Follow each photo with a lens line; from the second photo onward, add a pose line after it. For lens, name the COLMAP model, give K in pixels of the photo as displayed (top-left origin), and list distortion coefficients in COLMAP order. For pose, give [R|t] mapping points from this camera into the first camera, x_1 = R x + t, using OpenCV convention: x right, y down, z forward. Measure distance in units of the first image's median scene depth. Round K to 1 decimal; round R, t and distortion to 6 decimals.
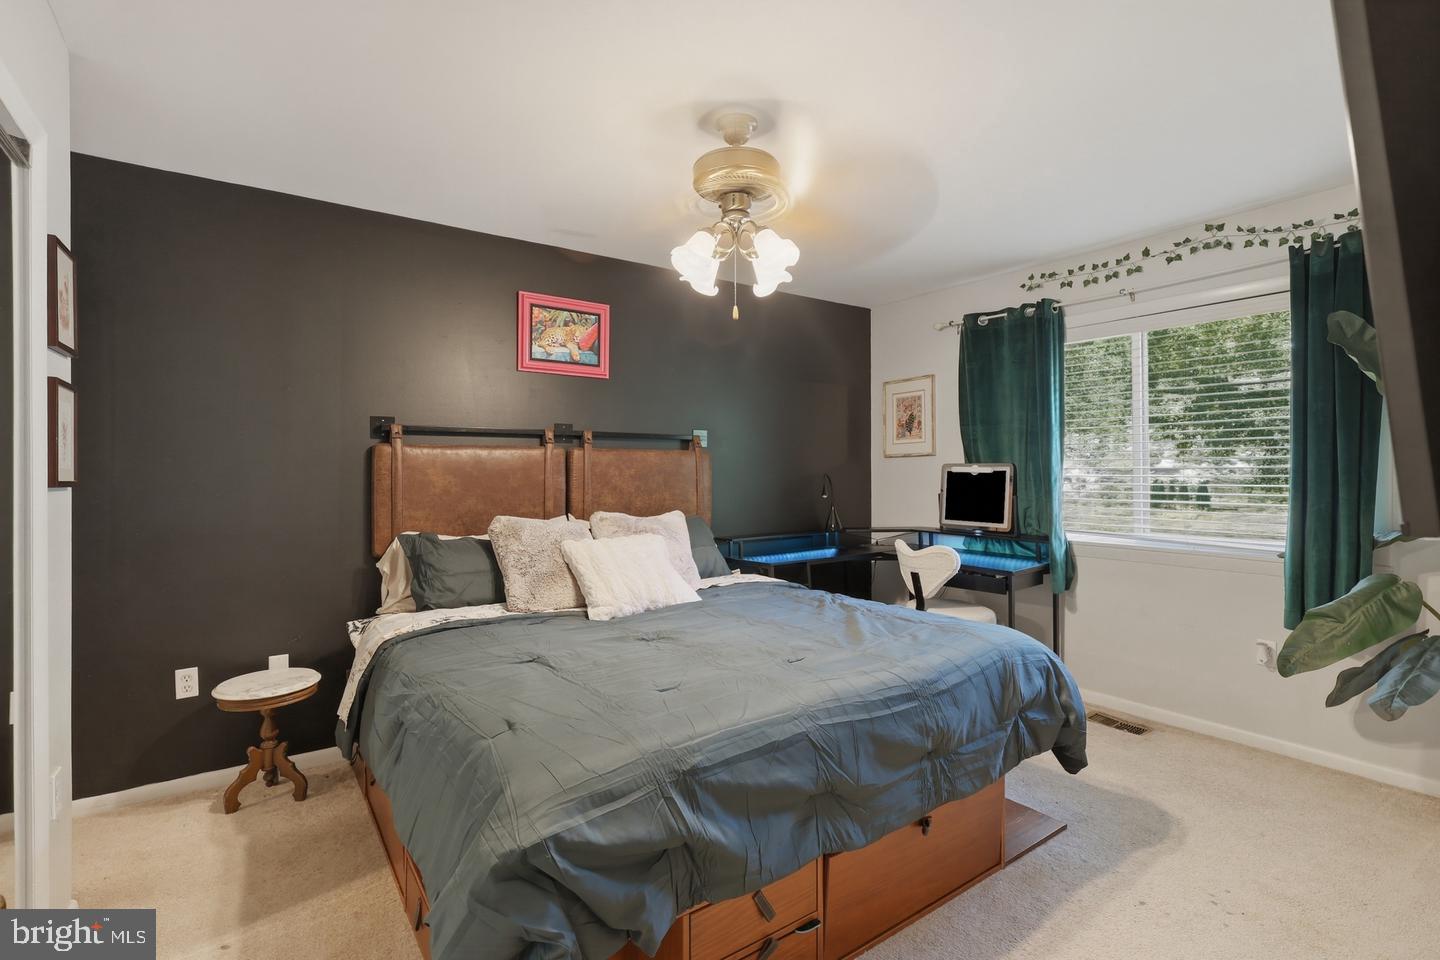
lens RADIAL K [[668.9, 0, 717.1], [0, 668.9, 468.7], [0, 0, 1]] dist [-0.003053, -0.000817]
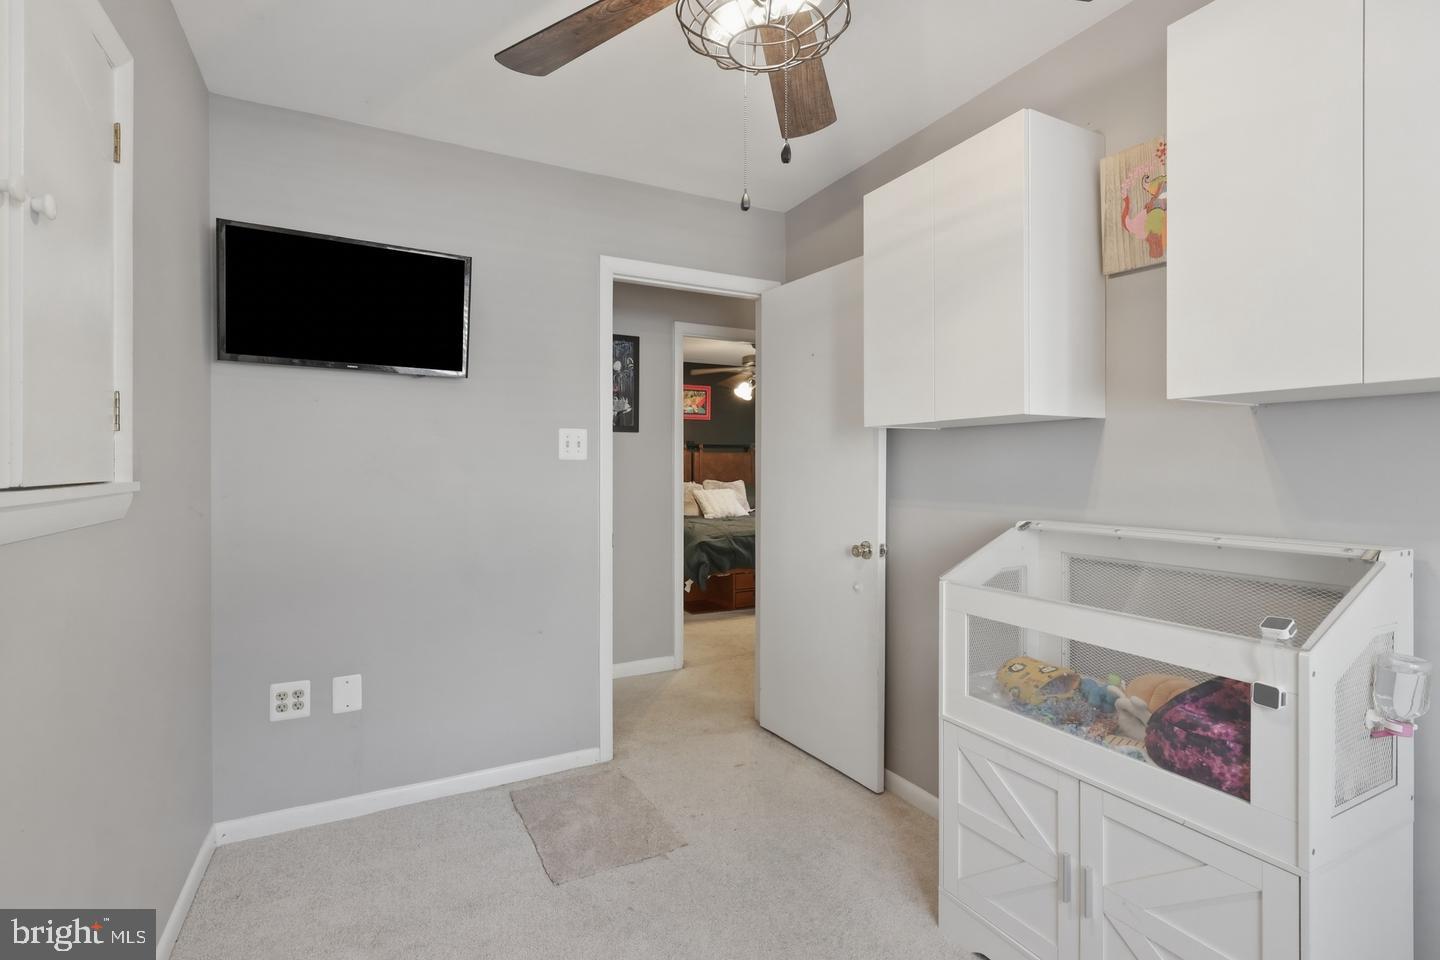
lens RADIAL K [[668.9, 0, 717.1], [0, 668.9, 468.7], [0, 0, 1]] dist [-0.003053, -0.000817]
pose [[0.991620, 0.002135, -0.129174, 0.149876], [-0.001071, 0.999965, 0.008308, 0.006724], [0.129187, -0.008100, 0.991587, -1.225663]]
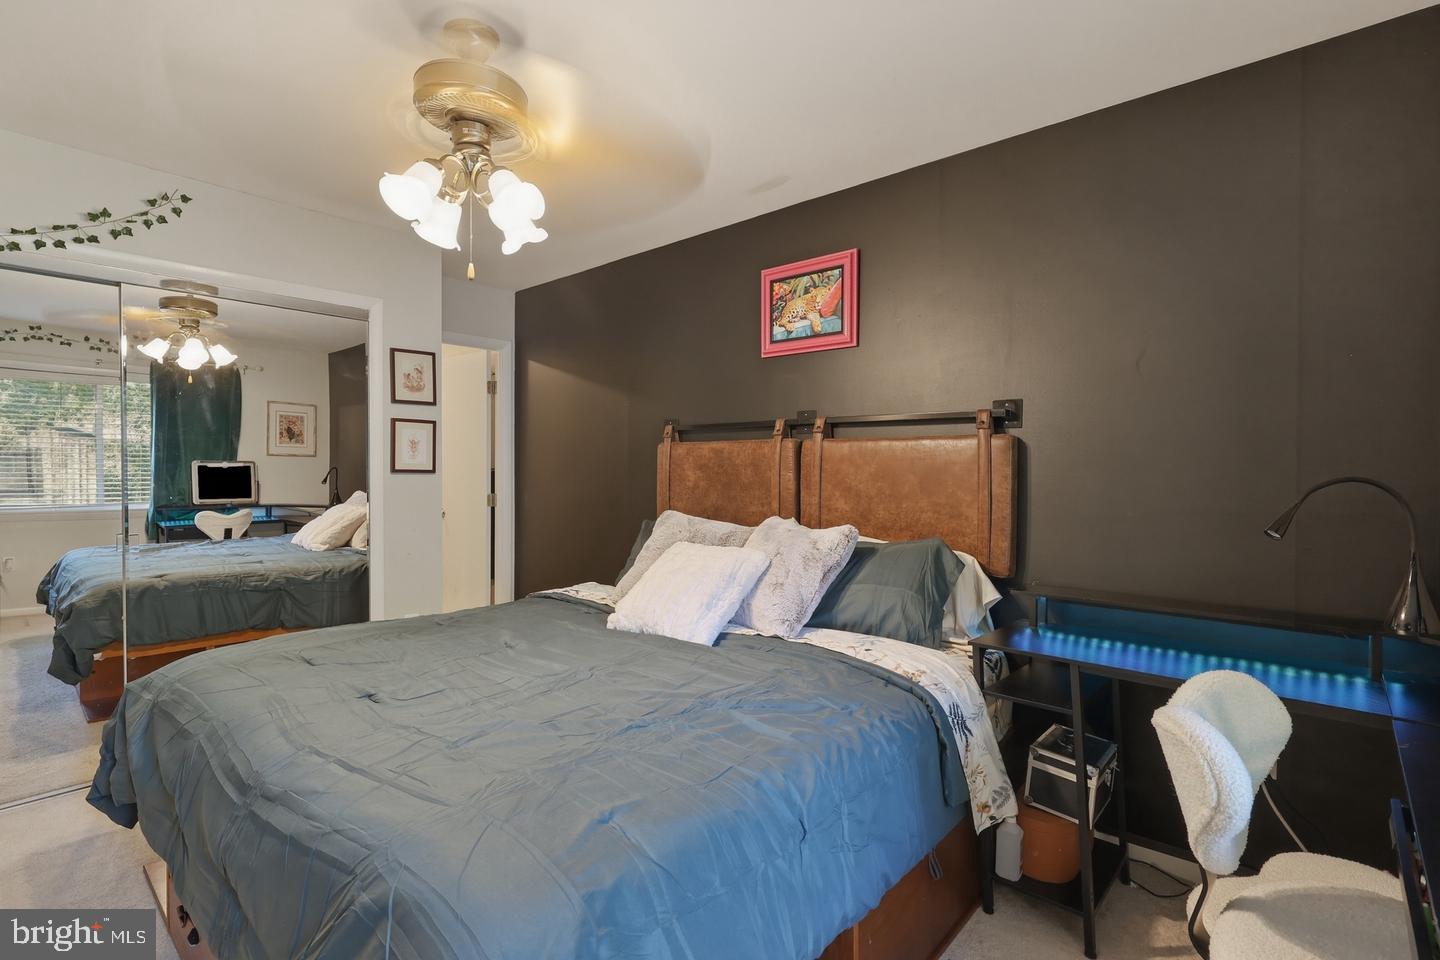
lens RADIAL K [[668.9, 0, 717.1], [0, 668.9, 468.7], [0, 0, 1]] dist [-0.003053, -0.000817]
pose [[0.216010, 0.008225, -0.976356, 0.575191], [0.002305, 0.999957, 0.008934, -0.002107], [0.976388, -0.004180, 0.215982, 0.718415]]
